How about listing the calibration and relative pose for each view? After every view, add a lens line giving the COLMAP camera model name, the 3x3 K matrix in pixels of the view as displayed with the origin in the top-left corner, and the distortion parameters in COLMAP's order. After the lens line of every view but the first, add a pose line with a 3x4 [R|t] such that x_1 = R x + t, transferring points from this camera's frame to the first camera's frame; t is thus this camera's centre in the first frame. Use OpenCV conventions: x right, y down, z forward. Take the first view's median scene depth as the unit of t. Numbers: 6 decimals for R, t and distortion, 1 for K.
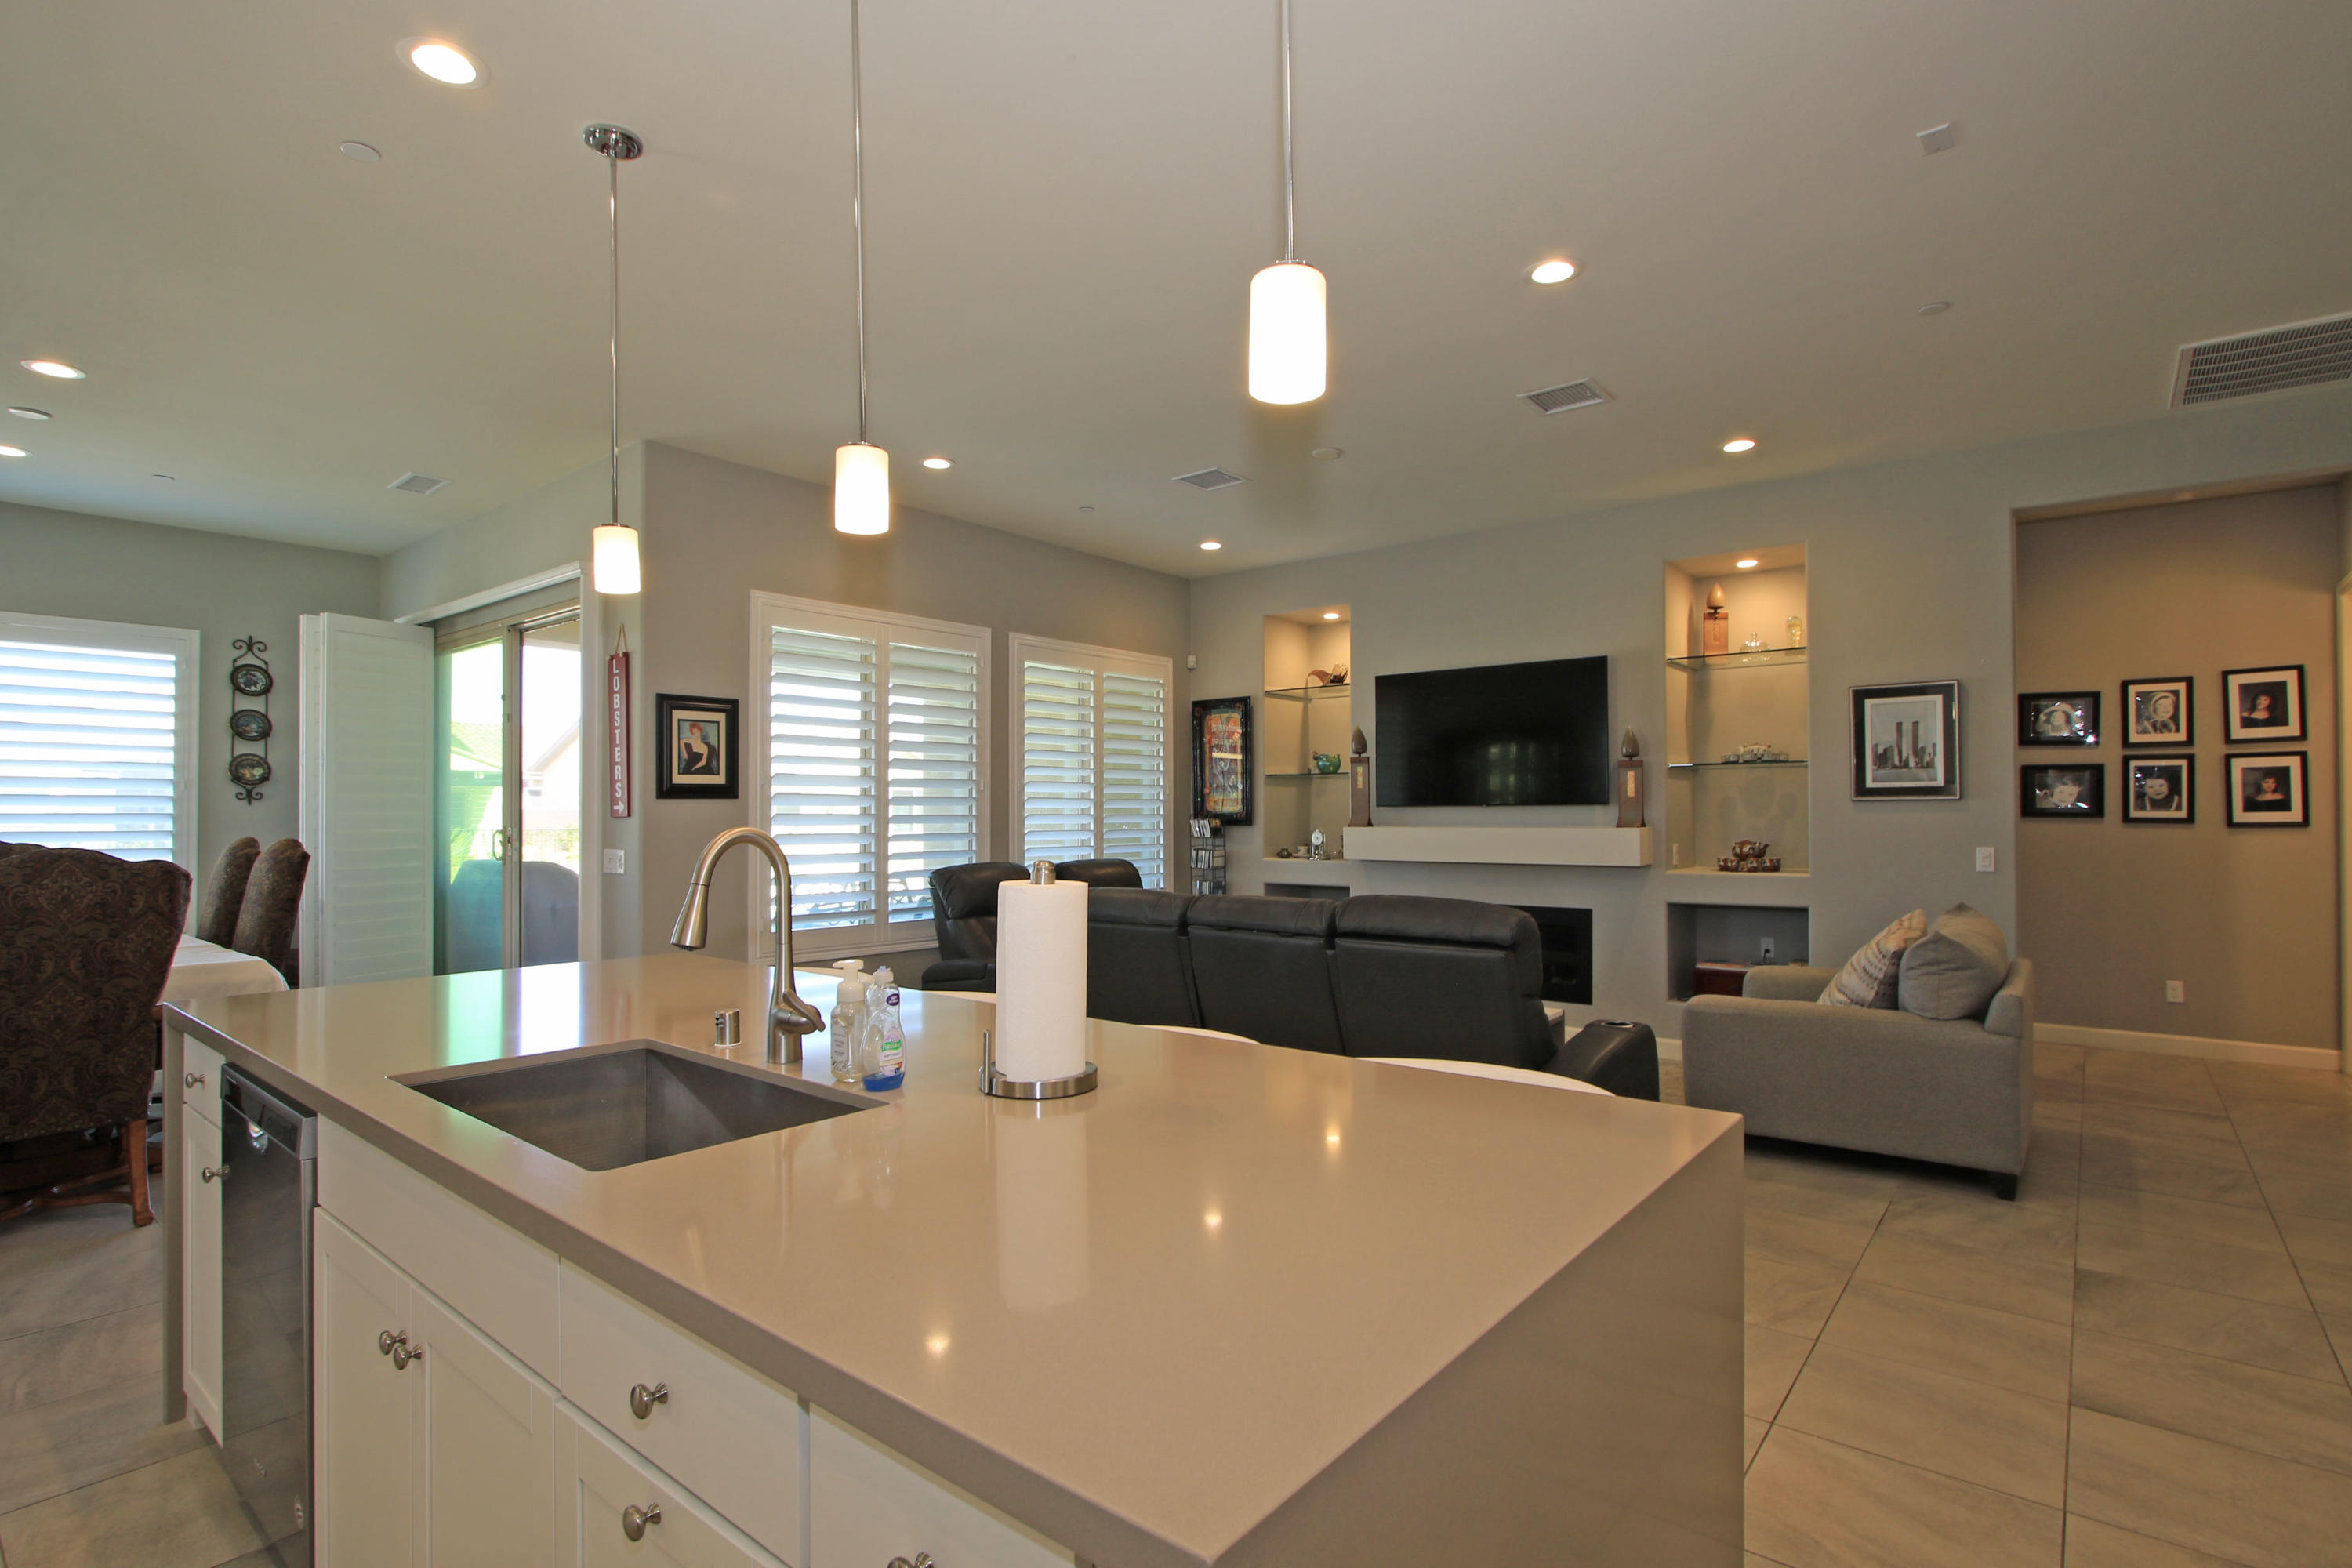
lens RADIAL K [[1143.3, 0, 1161.8], [0, 1143.3, 804.1], [0, 0, 1]] dist [-0.022046, 0.006025]
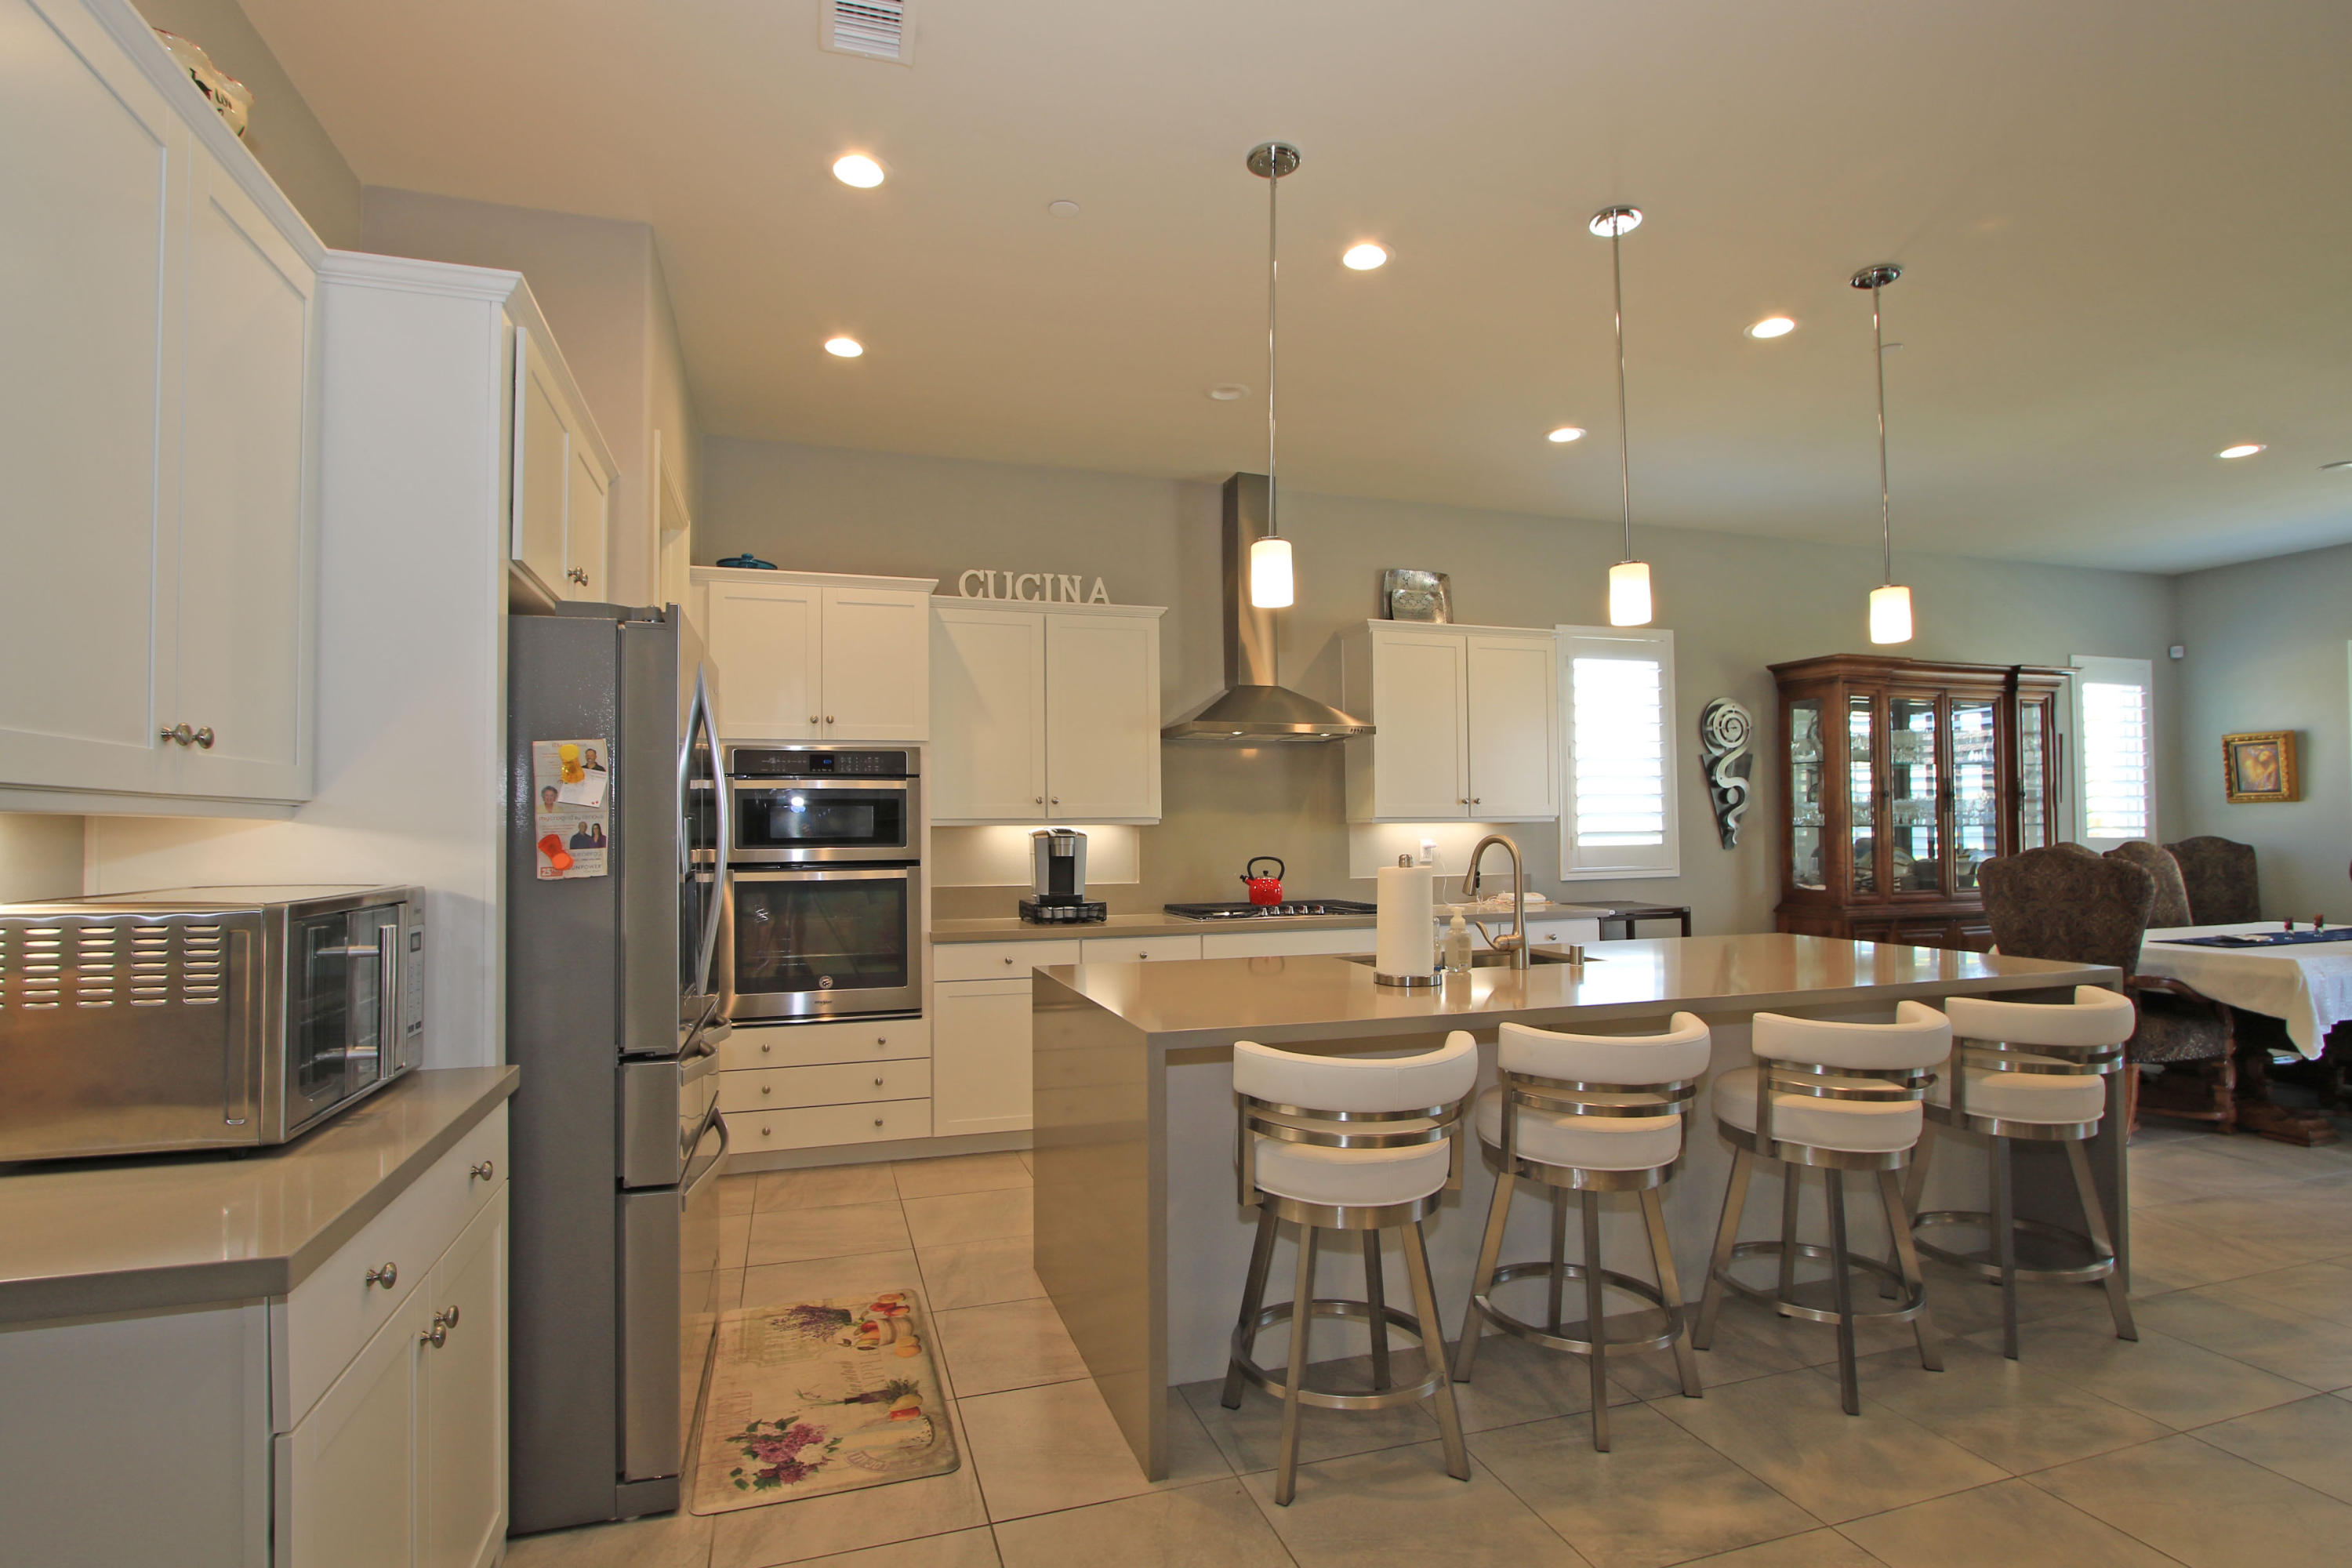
lens RADIAL K [[1139.0, 0, 1161.1], [0, 1139.0, 803.6], [0, 0, 1]] dist [-0.023198, 0.005893]
pose [[-0.545512, -0.016015, -0.837950, 0.445686], [0.014944, 0.999473, -0.028830, 0.005265], [0.837970, -0.028249, -0.544985, 0.465974]]
